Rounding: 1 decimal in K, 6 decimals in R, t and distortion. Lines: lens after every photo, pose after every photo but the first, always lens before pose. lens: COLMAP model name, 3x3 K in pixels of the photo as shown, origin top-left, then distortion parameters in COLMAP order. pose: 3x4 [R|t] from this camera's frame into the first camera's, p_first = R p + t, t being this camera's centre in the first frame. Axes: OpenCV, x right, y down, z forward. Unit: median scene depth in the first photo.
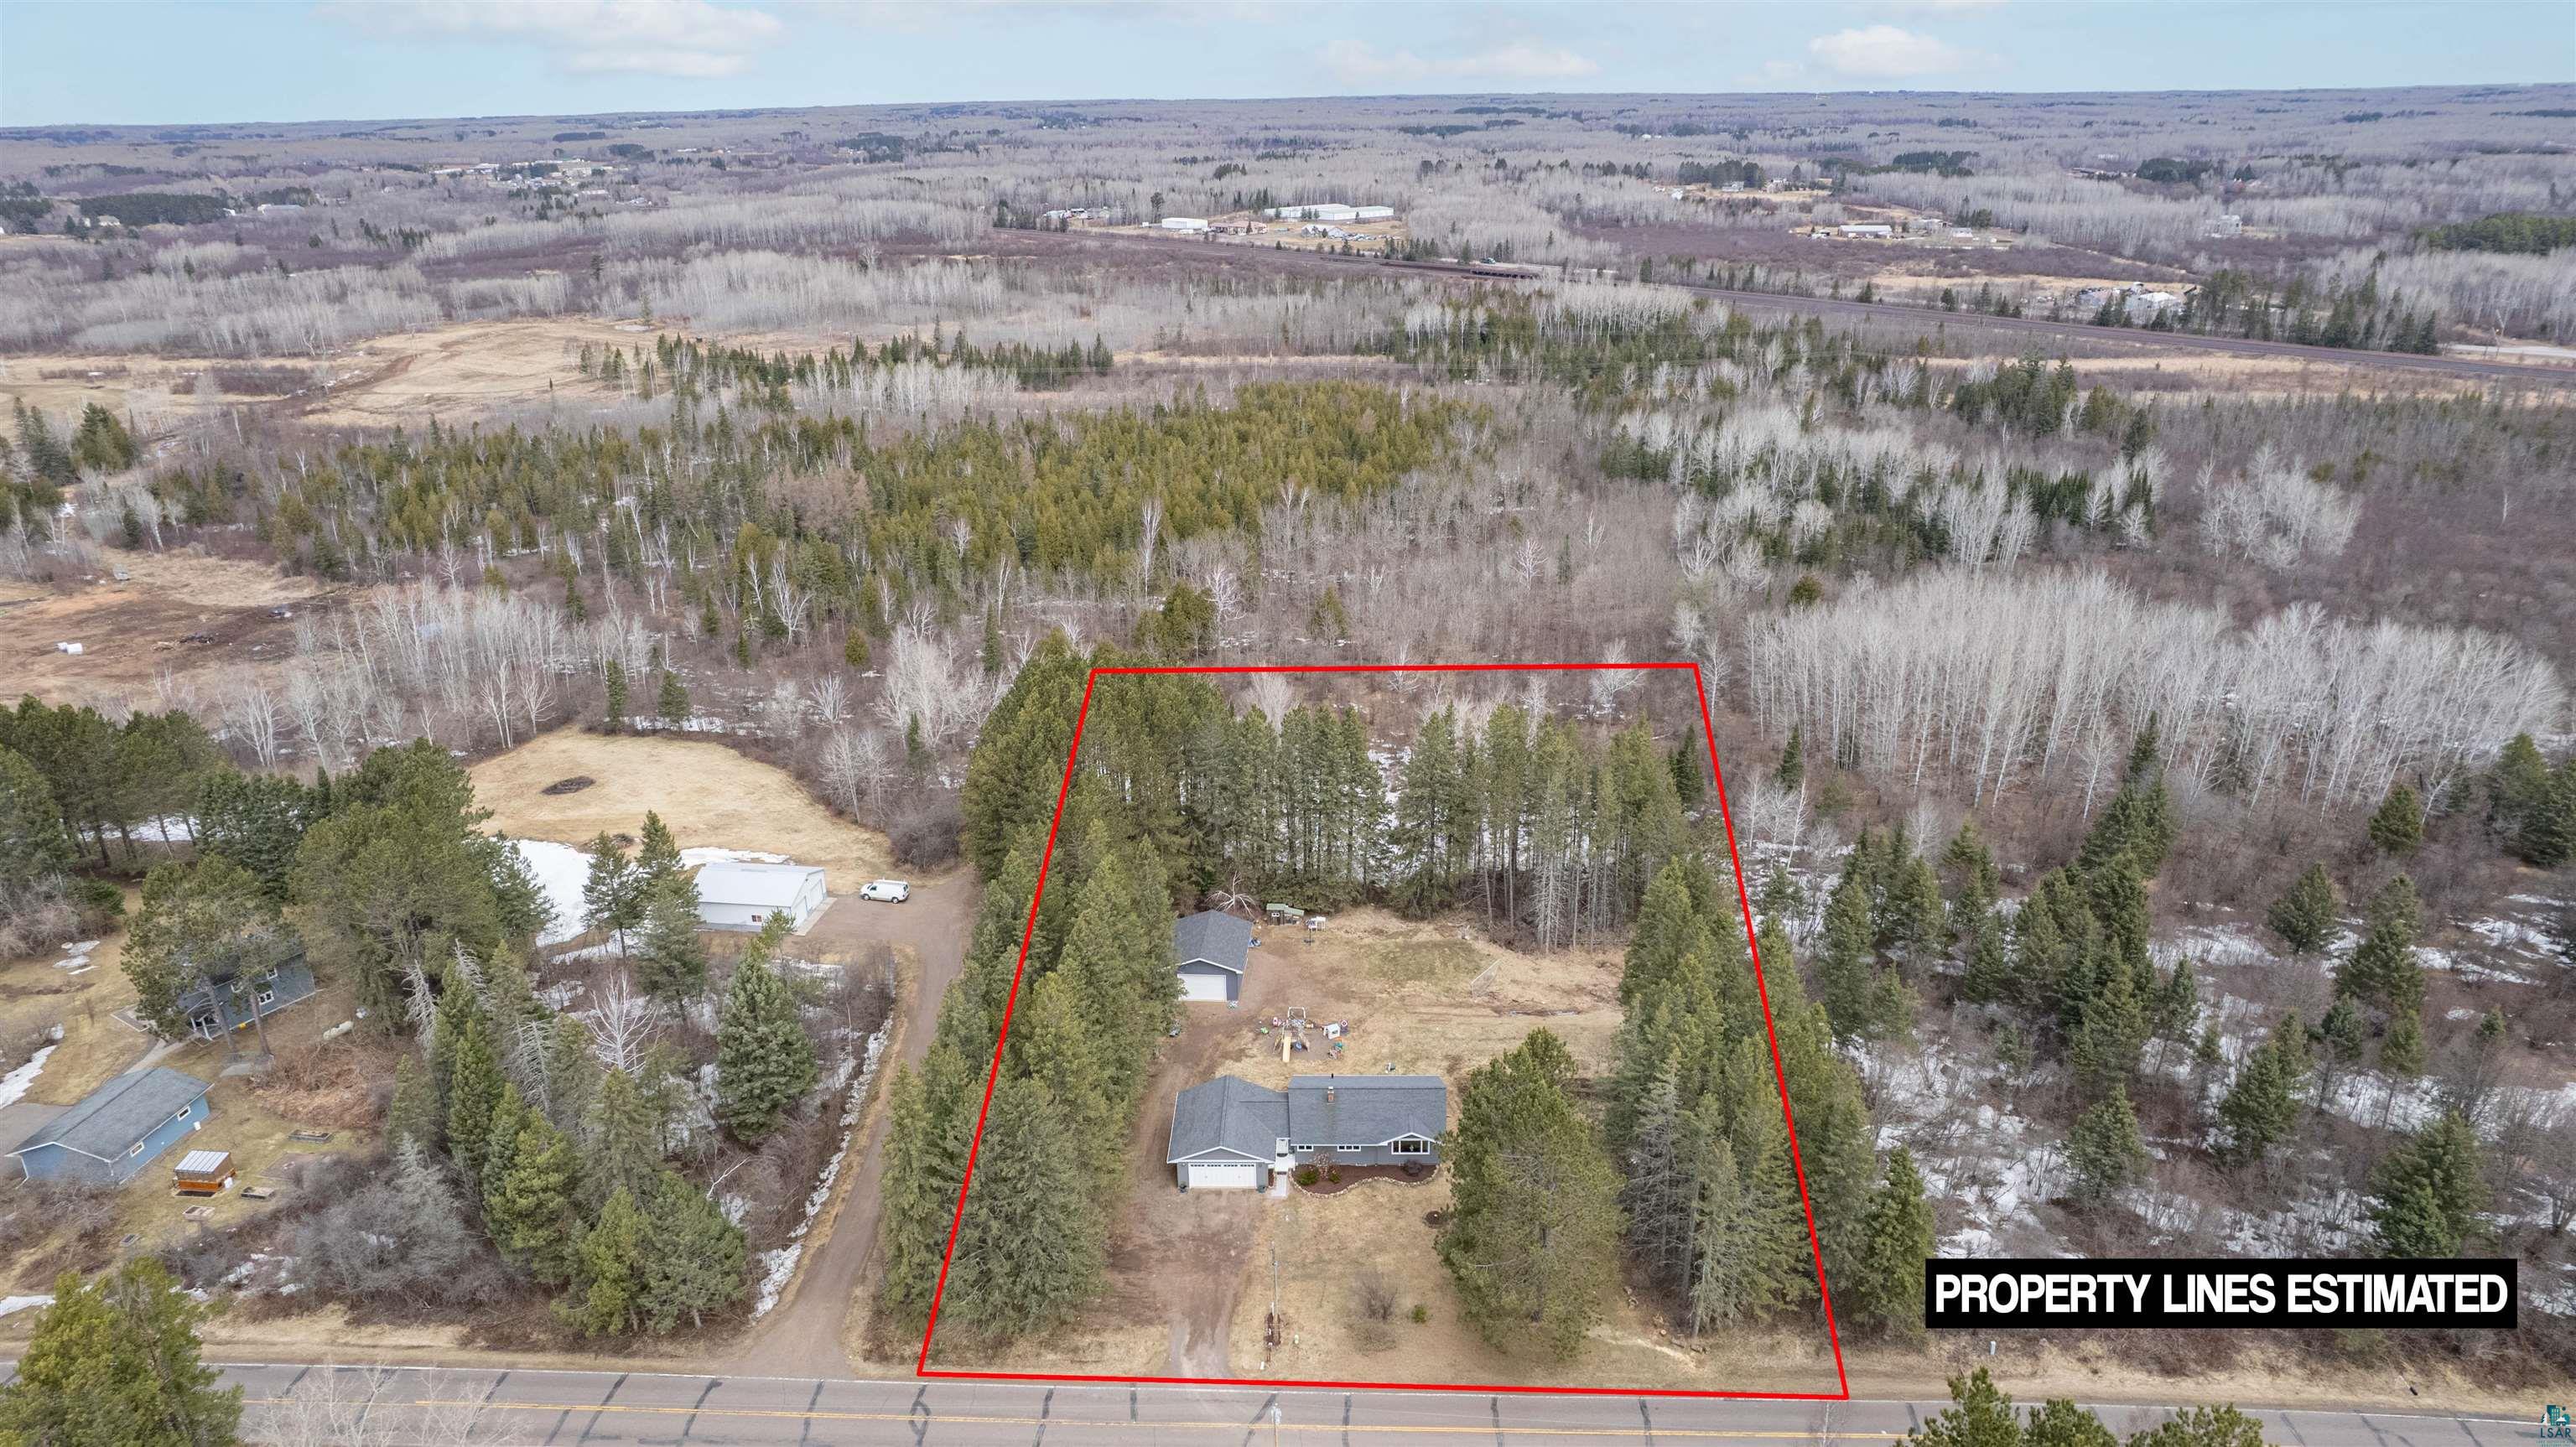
lens RADIAL K [[1659.2, 0, 1299.9], [0, 1659.2, 725.0], [0, 0, 1]] dist [-0.041387, 0.020523]
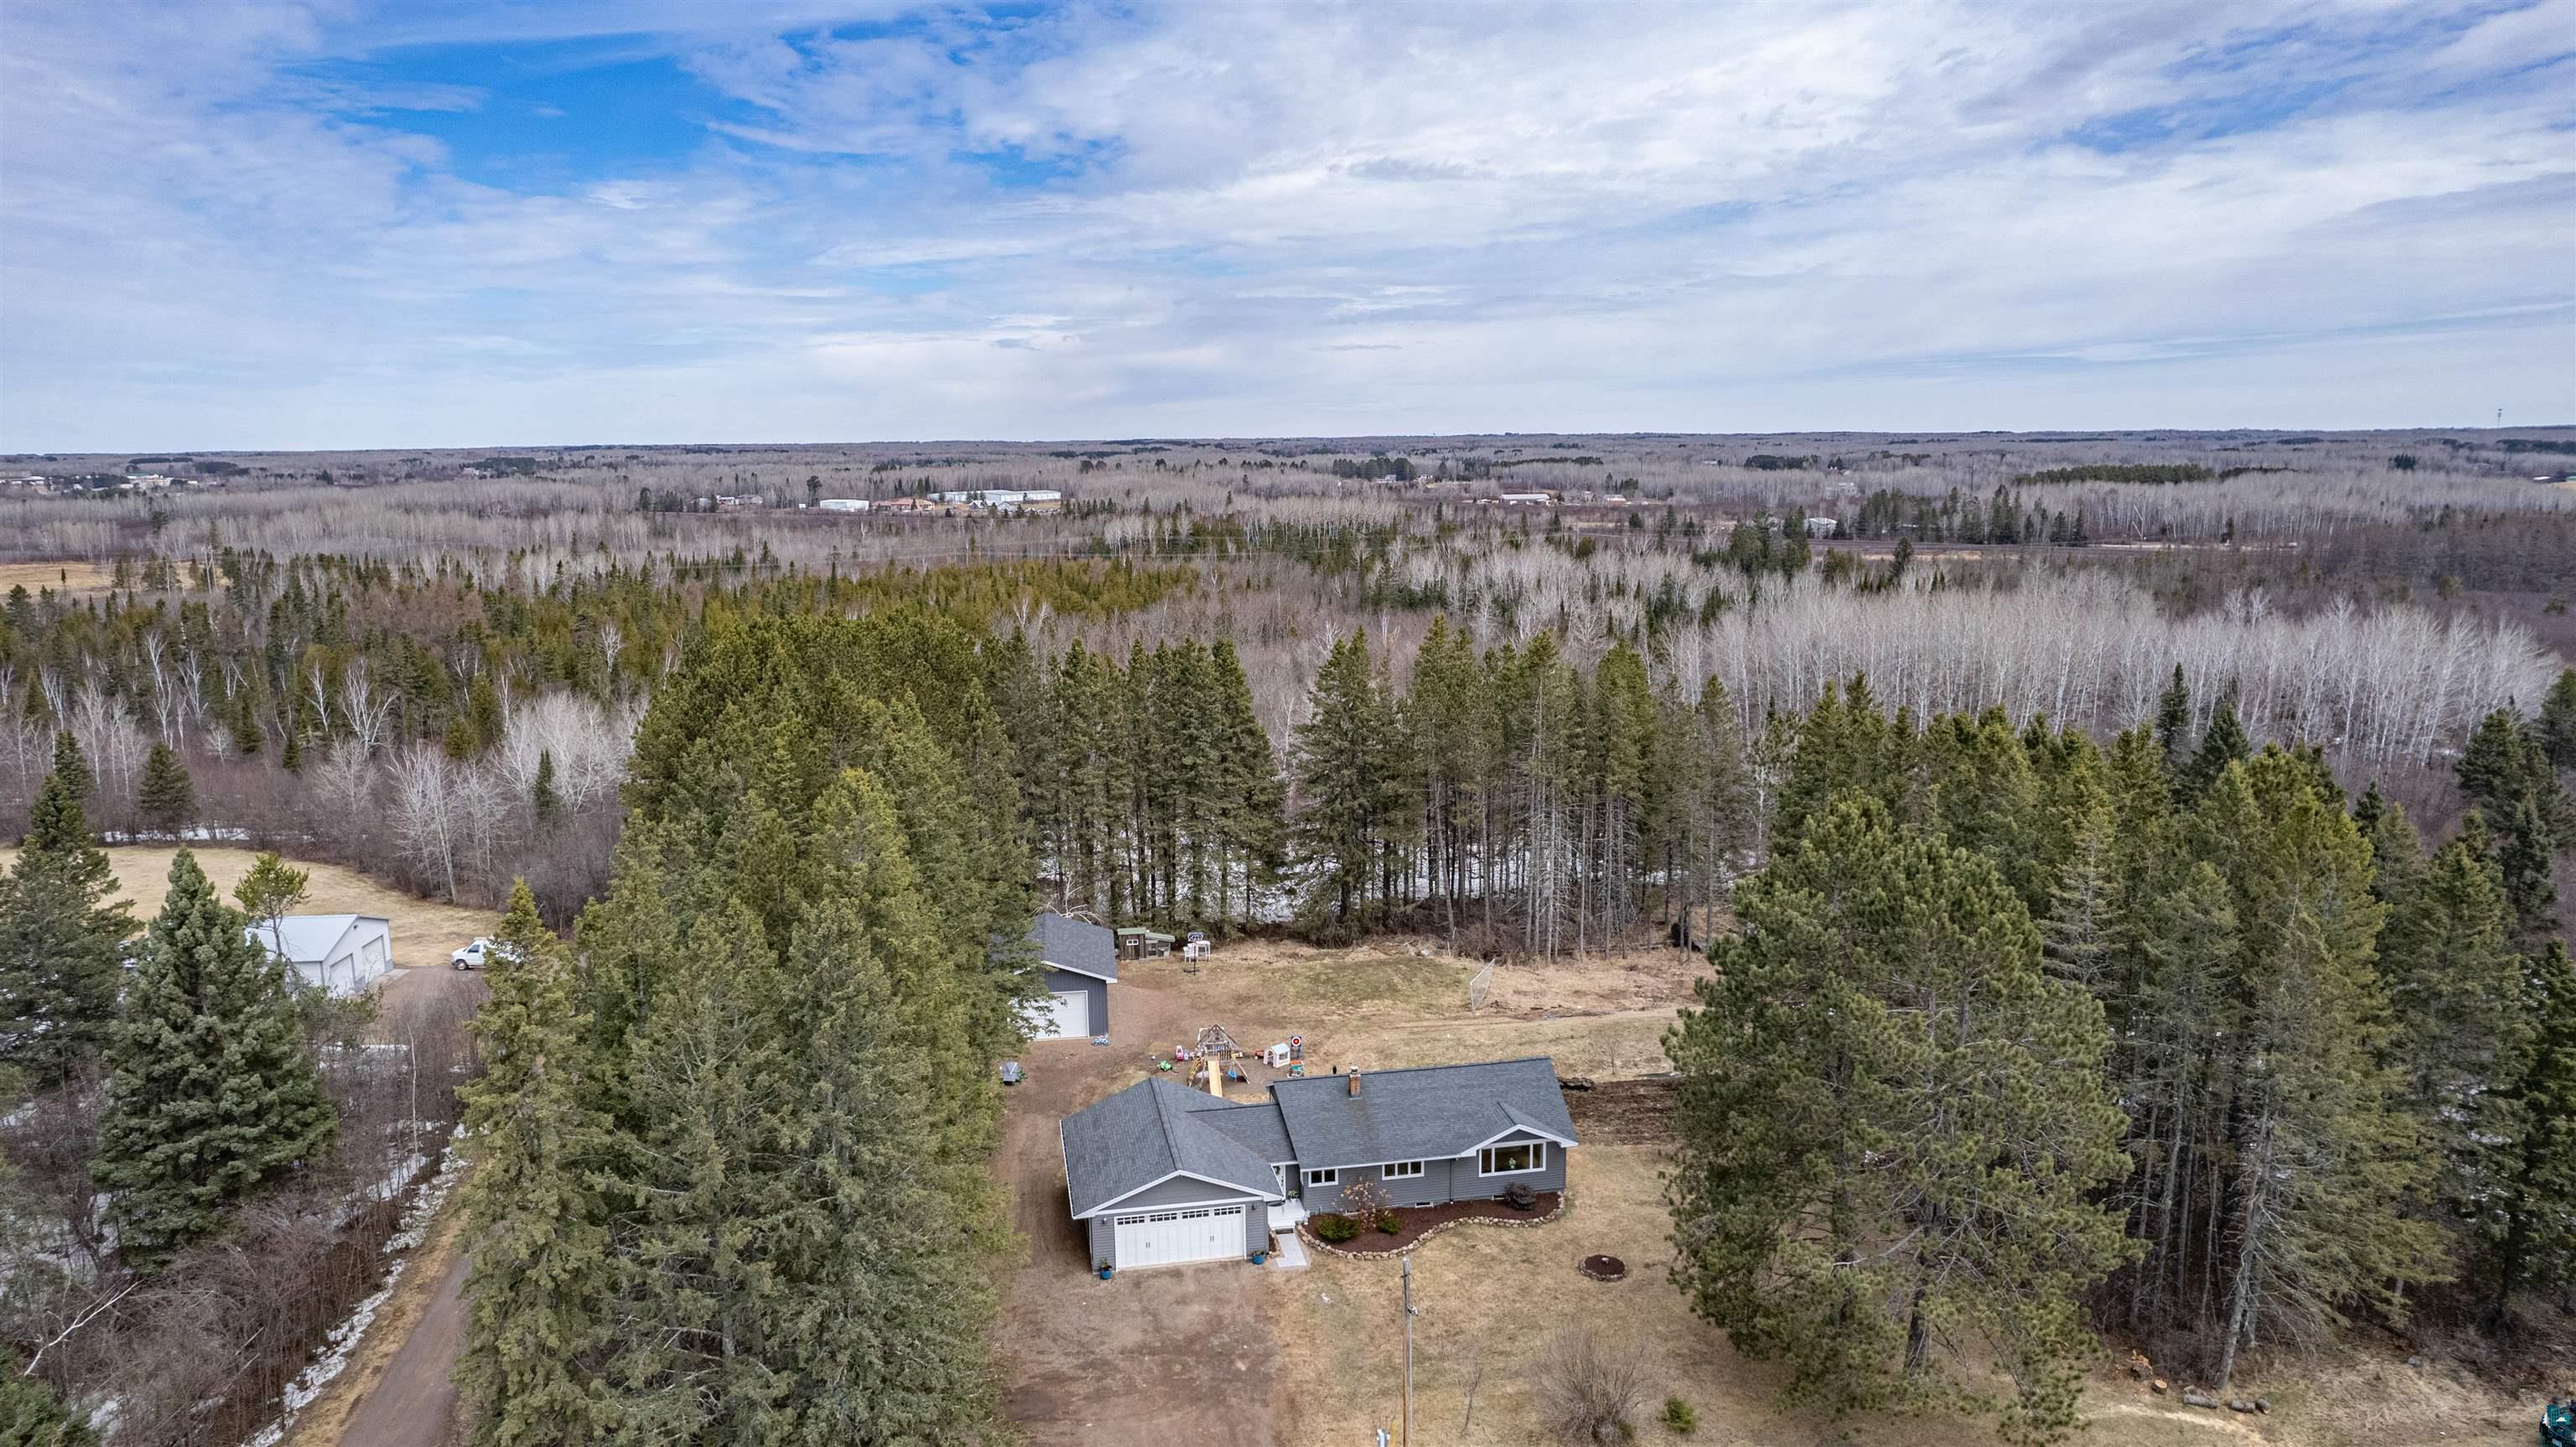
lens RADIAL K [[1659.2, 0, 1287.2], [0, 1659.2, 715.0], [0, 0, 1]] dist [-0.041387, 0.020523]
pose [[0.979450, -0.036710, 0.198320, -0.108246], [0.076715, 0.977197, -0.197992, 0.214871], [-0.186529, 0.209137, 0.959932, 0.463342]]
